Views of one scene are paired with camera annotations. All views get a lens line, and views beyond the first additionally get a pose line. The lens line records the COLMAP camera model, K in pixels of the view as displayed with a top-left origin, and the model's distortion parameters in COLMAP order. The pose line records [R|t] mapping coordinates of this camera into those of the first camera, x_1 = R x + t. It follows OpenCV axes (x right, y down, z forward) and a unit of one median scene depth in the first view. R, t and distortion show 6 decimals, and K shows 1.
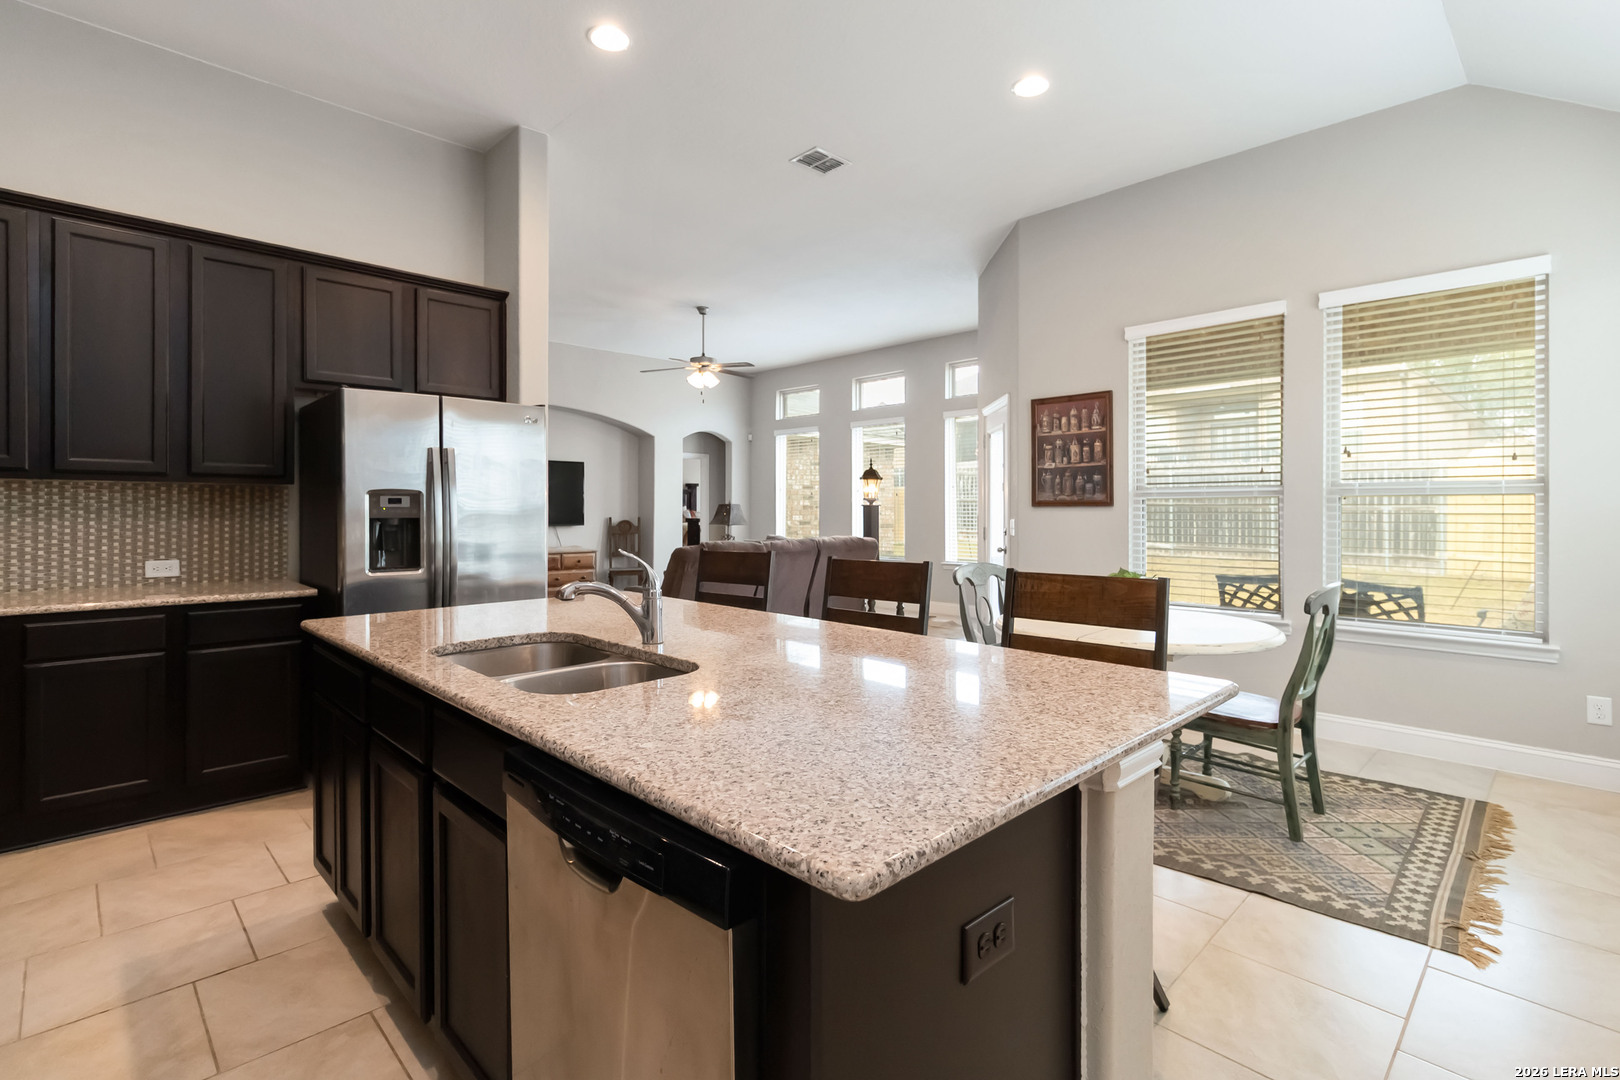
lens RADIAL K [[761.9, 0, 811.9], [0, 761.9, 507.2], [0, 0, 1]] dist [0.000164, 0.002009]
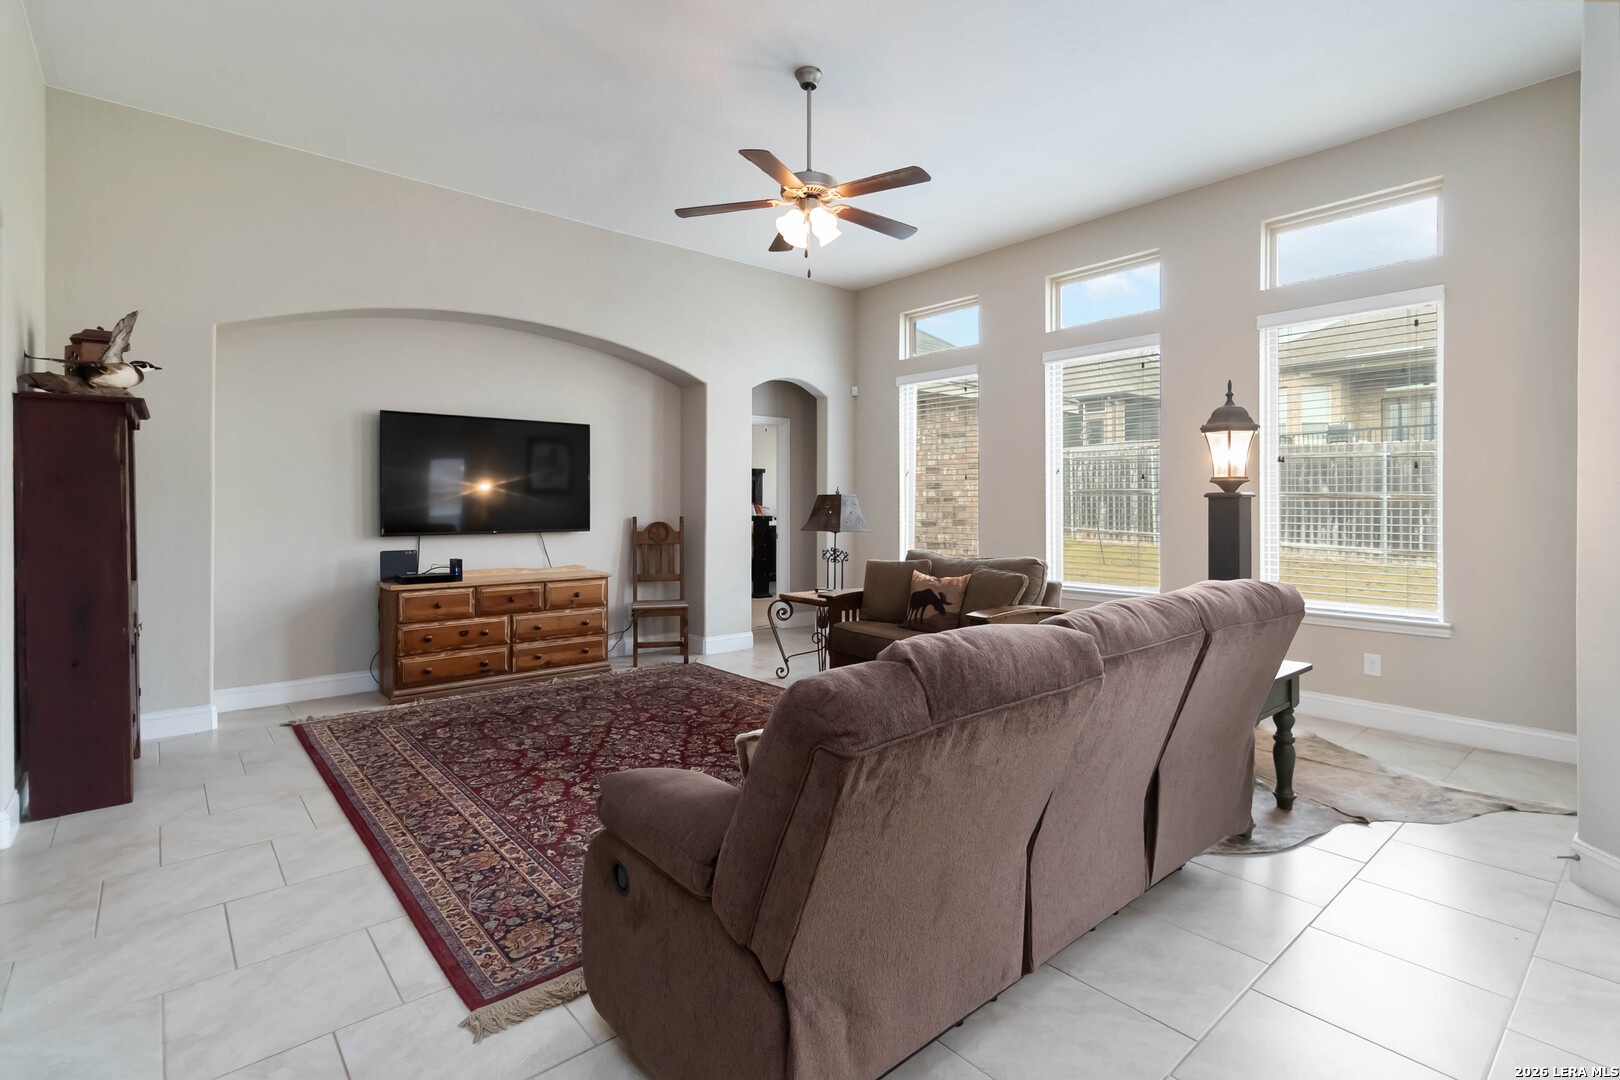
lens RADIAL K [[761.9, 0, 809.3], [0, 761.9, 503.7], [0, 0, 1]] dist [0.000164, 0.002009]
pose [[0.997356, -0.000341, -0.072674, -0.243923], [0.000658, 0.999990, 0.004333, 0.000296], [0.072672, -0.004370, 0.997346, 1.203416]]
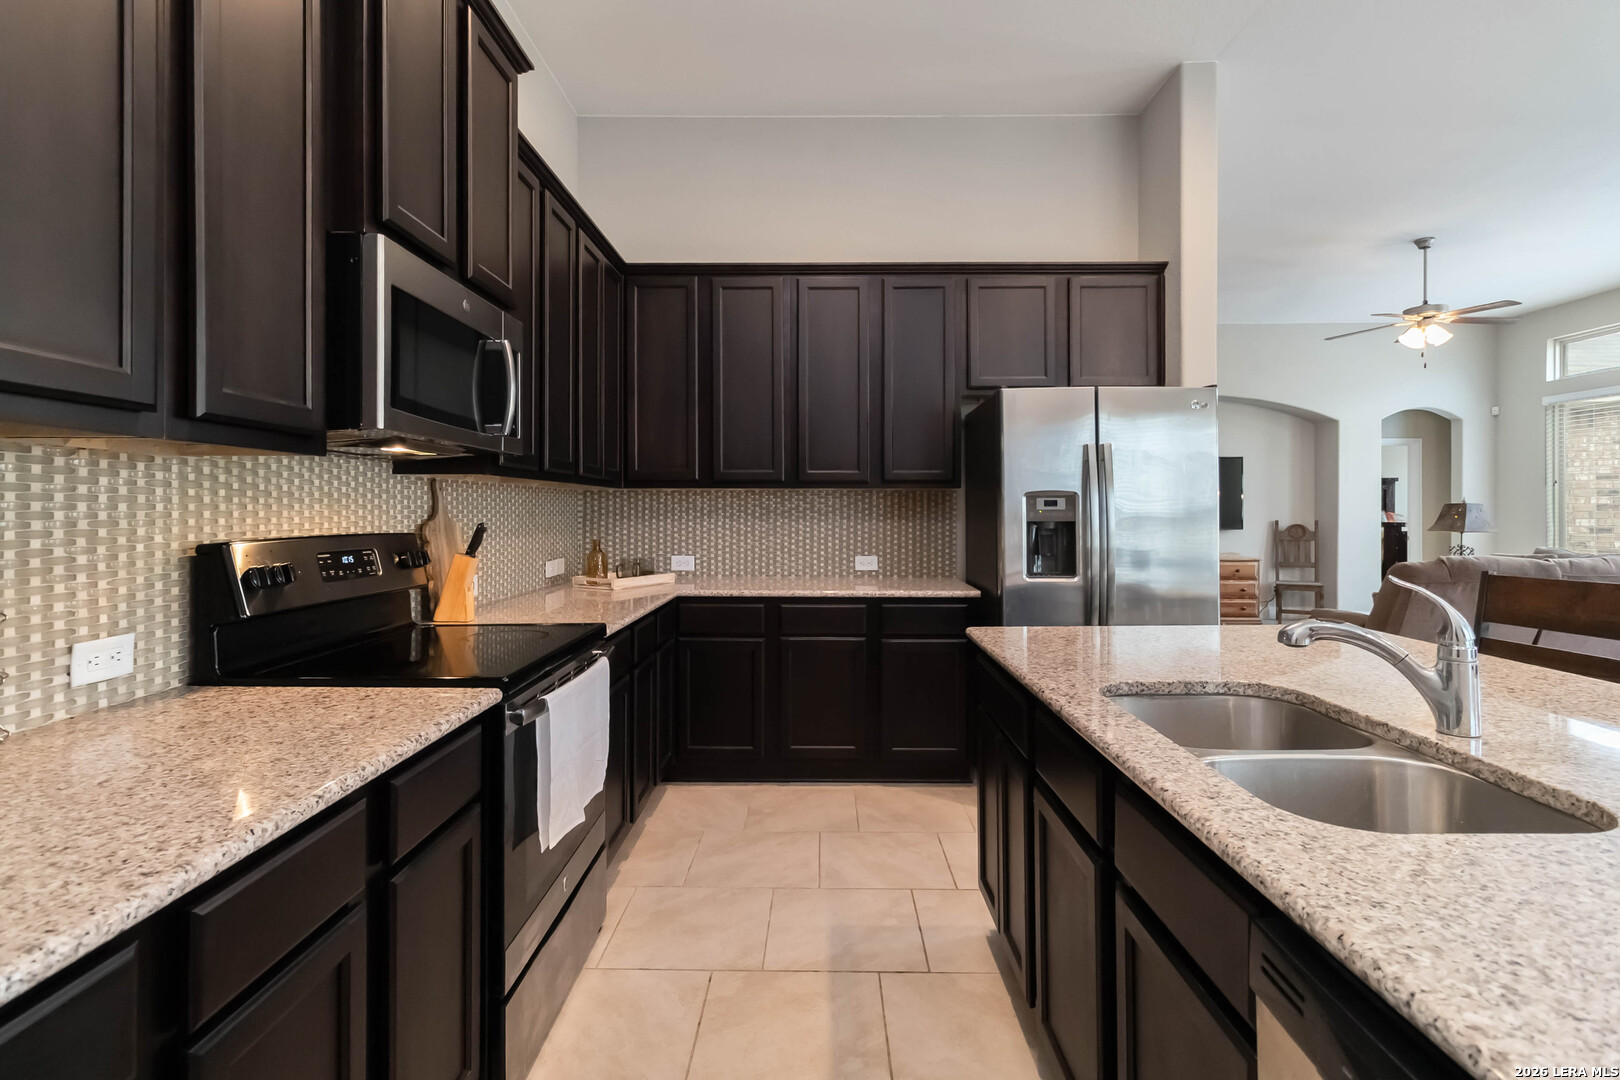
lens RADIAL K [[761.9, 0, 817.8], [0, 761.9, 515.5], [0, 0, 1]] dist [0.000164, 0.002009]
pose [[0.706621, 0.001149, -0.707591, -0.076718], [0.004640, 0.999970, 0.006258, 0.000130], [0.707577, -0.007706, 0.706594, 0.119281]]
